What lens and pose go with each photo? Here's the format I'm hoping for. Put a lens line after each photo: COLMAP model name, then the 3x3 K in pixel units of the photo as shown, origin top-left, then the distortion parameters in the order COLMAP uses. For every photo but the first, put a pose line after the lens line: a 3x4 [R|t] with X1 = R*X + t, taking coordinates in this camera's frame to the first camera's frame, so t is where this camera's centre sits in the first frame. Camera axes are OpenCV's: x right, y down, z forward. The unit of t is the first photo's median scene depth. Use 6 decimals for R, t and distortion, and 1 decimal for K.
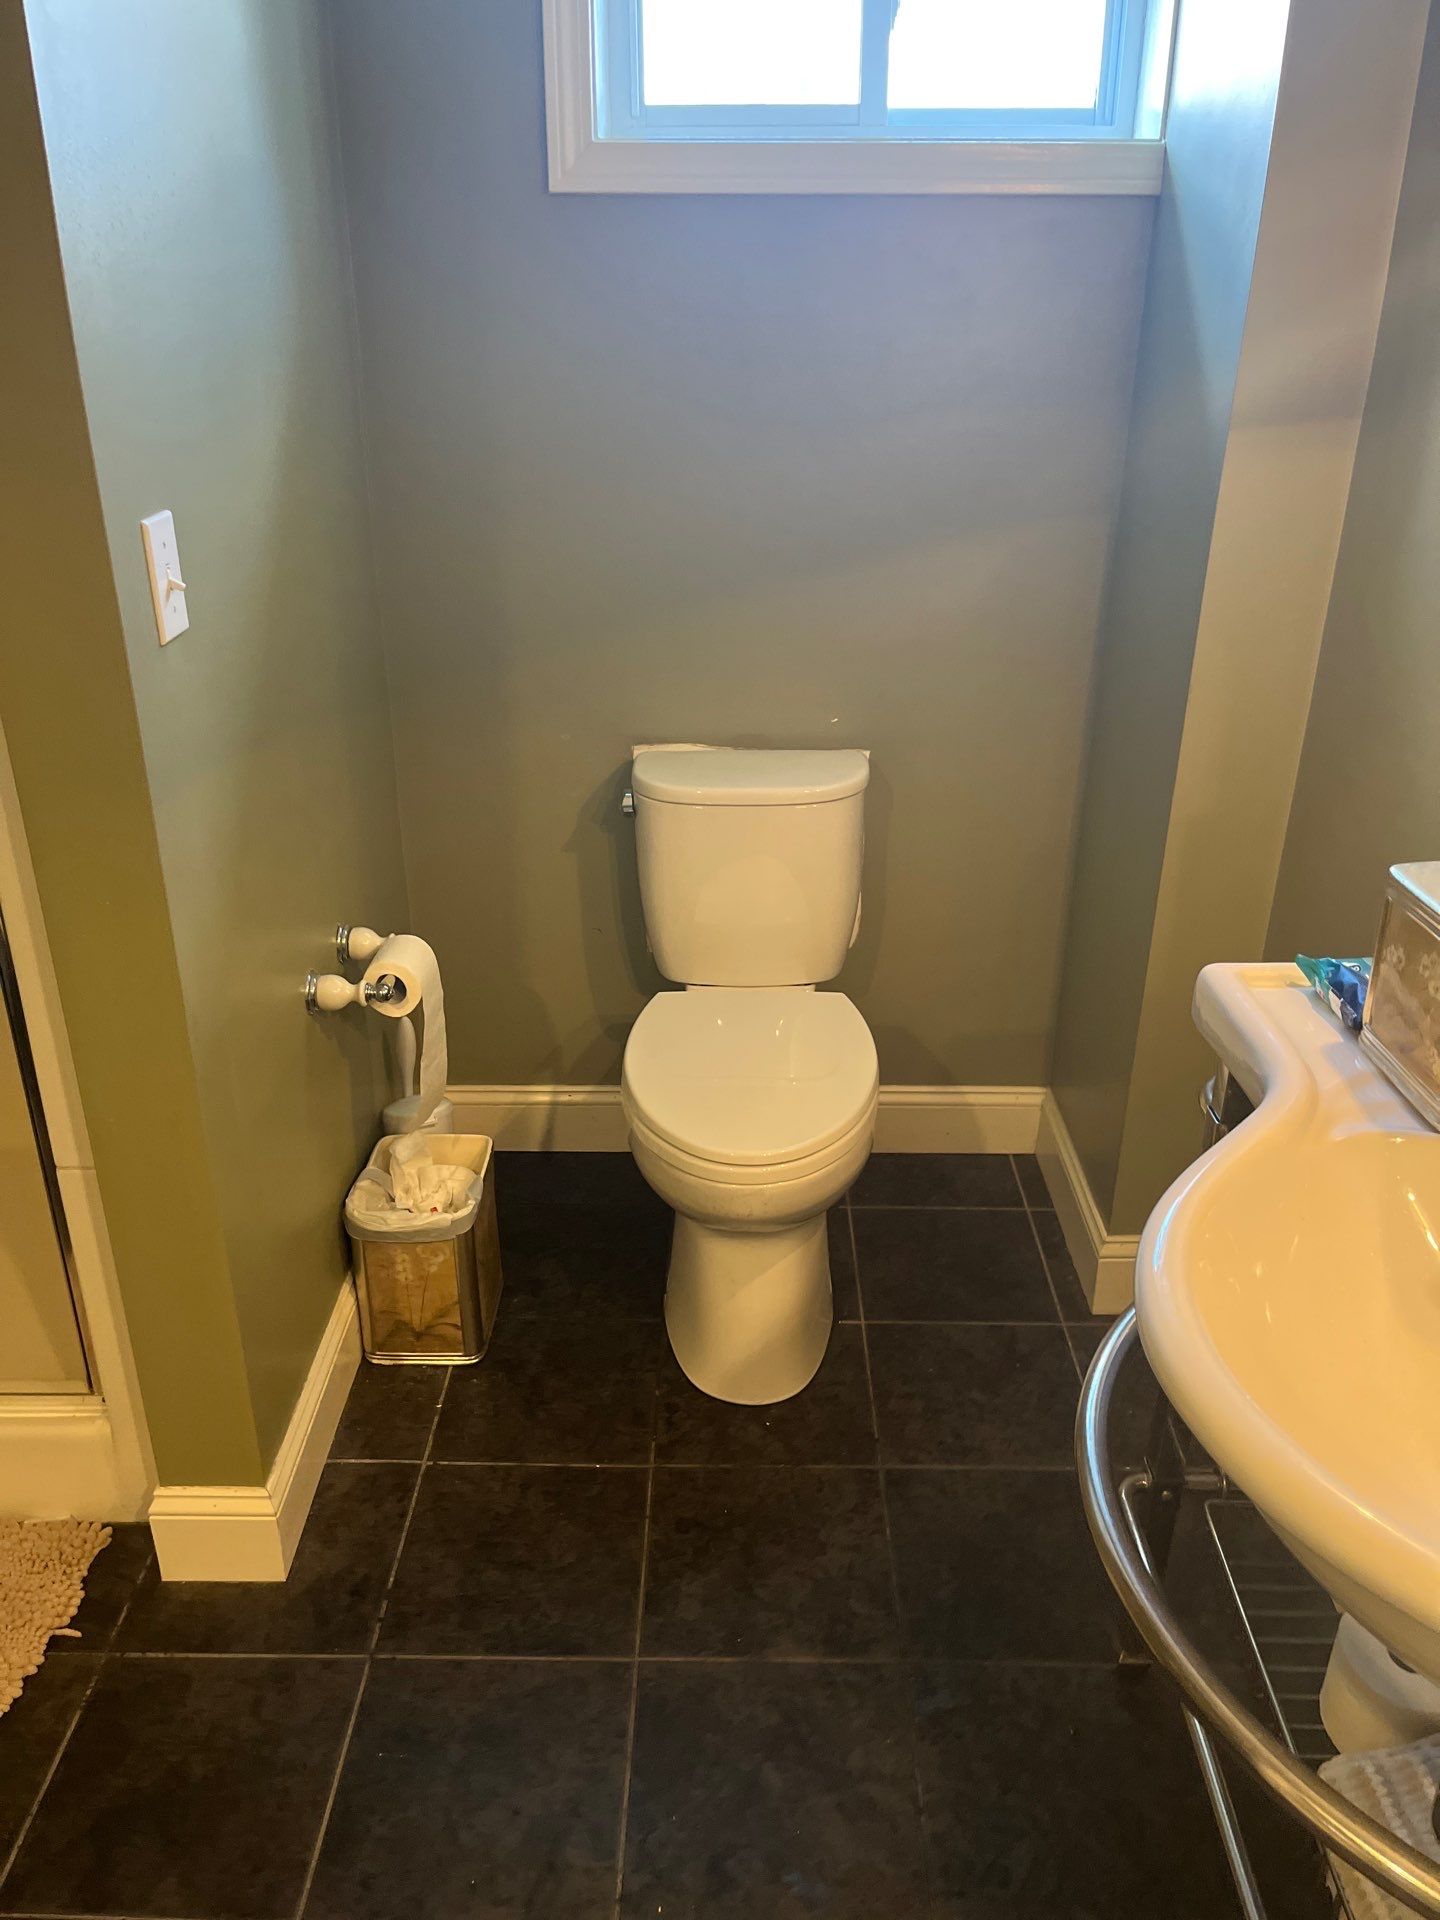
lens RADIAL K [[1477.5, 0, 727.4], [0, 1477.5, 954.1], [0, 0, 1]] dist [-0.008556, -0.008785]
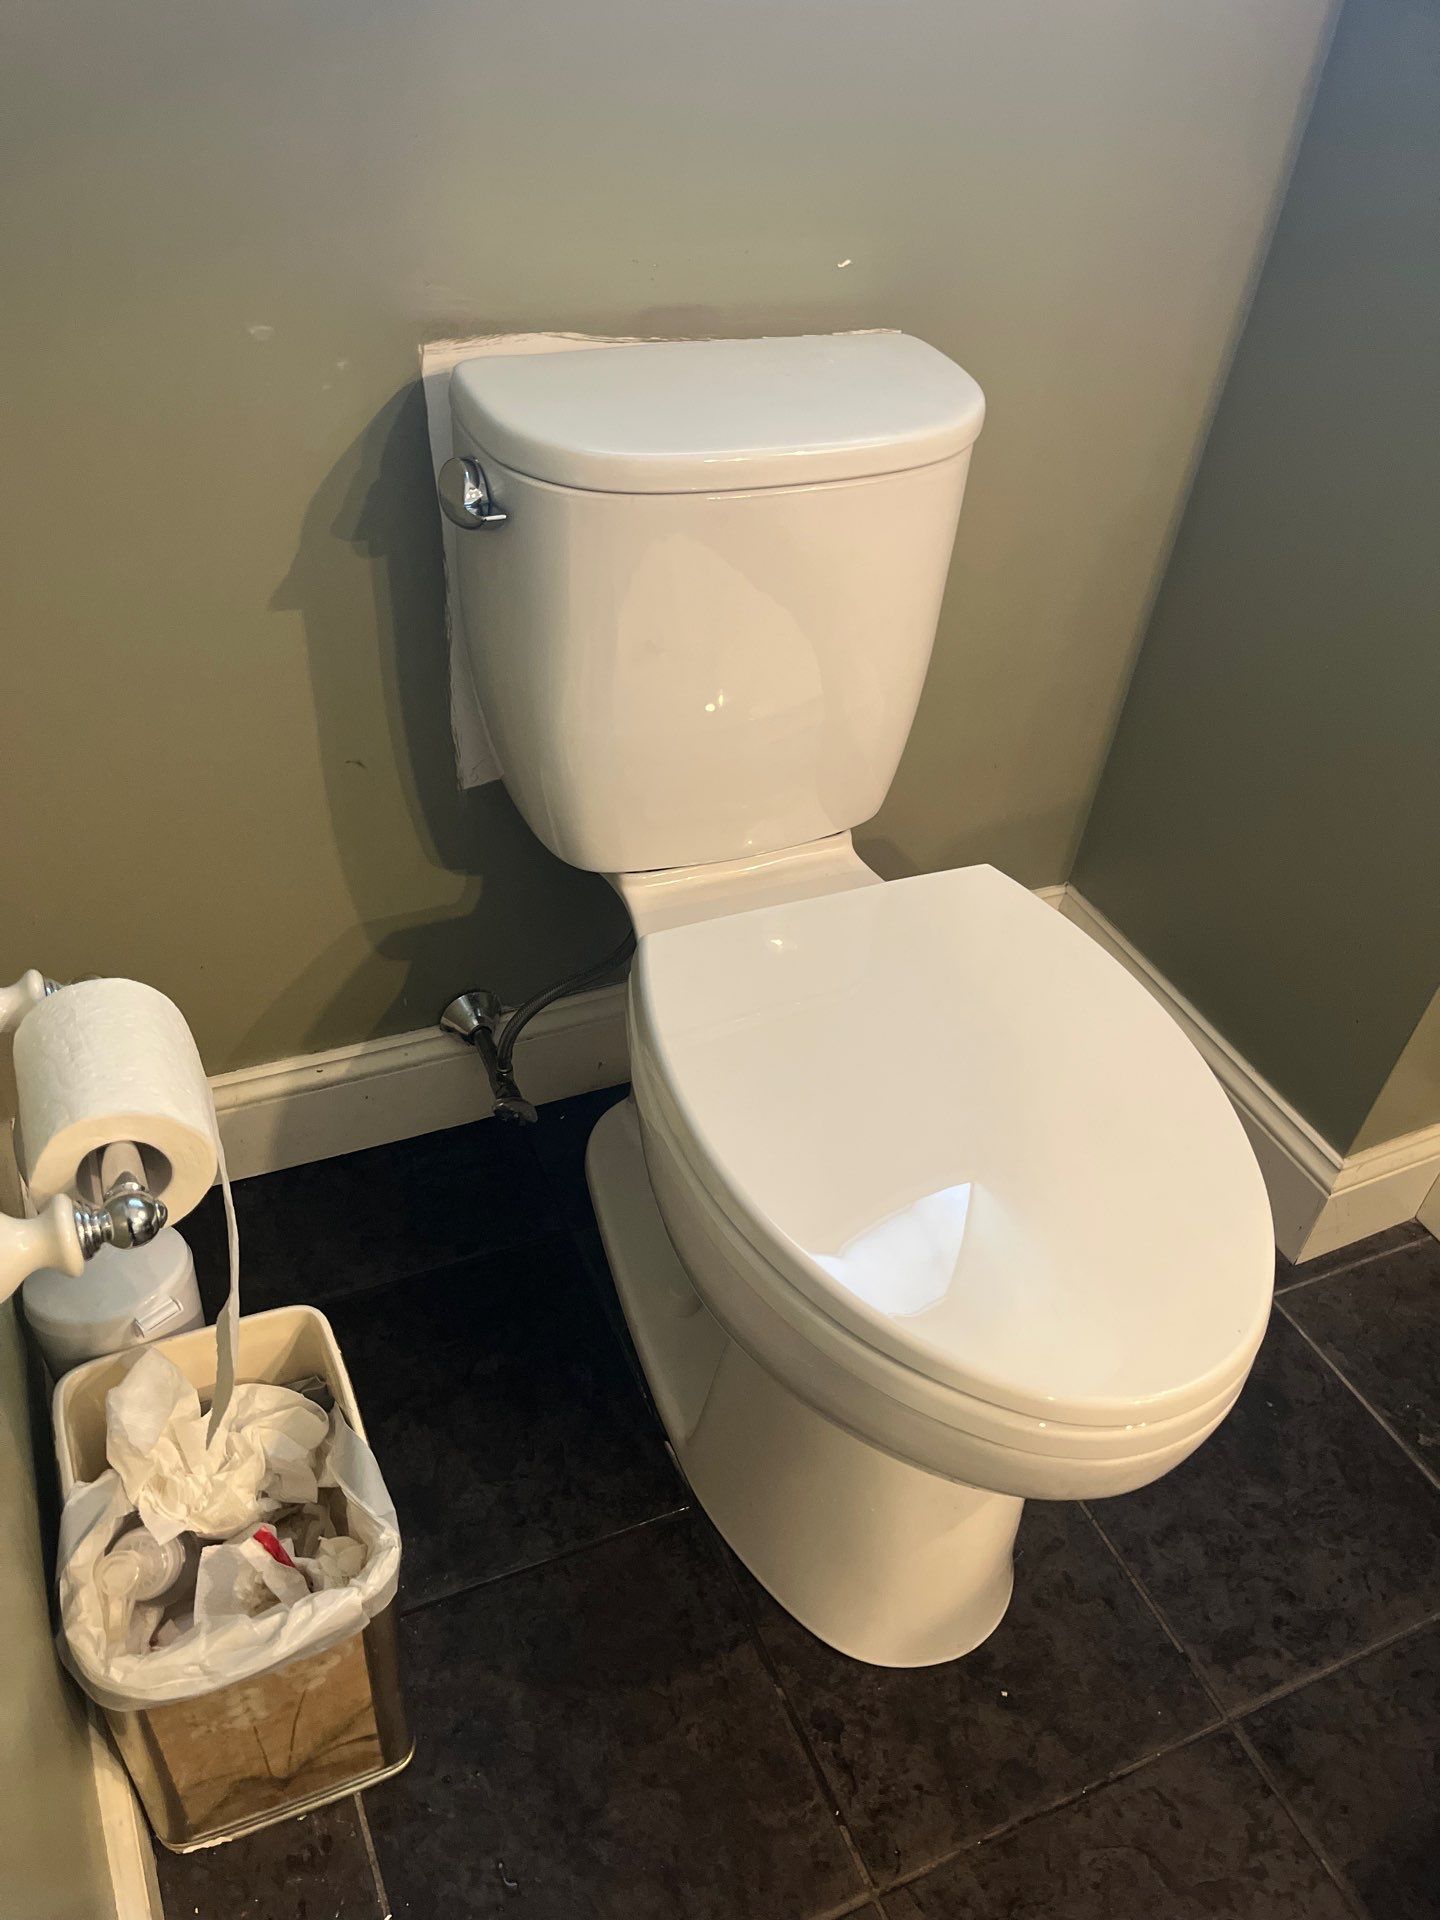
lens RADIAL K [[1477.5, 0, 706.5], [0, 1477.5, 978.5], [0, 0, 1]] dist [-0.008556, -0.008785]
pose [[0.906811, -0.211914, 0.364398, -0.204999], [0.095486, 0.945244, 0.312083, -0.104381], [-0.410580, -0.248205, 0.877393, 0.613439]]
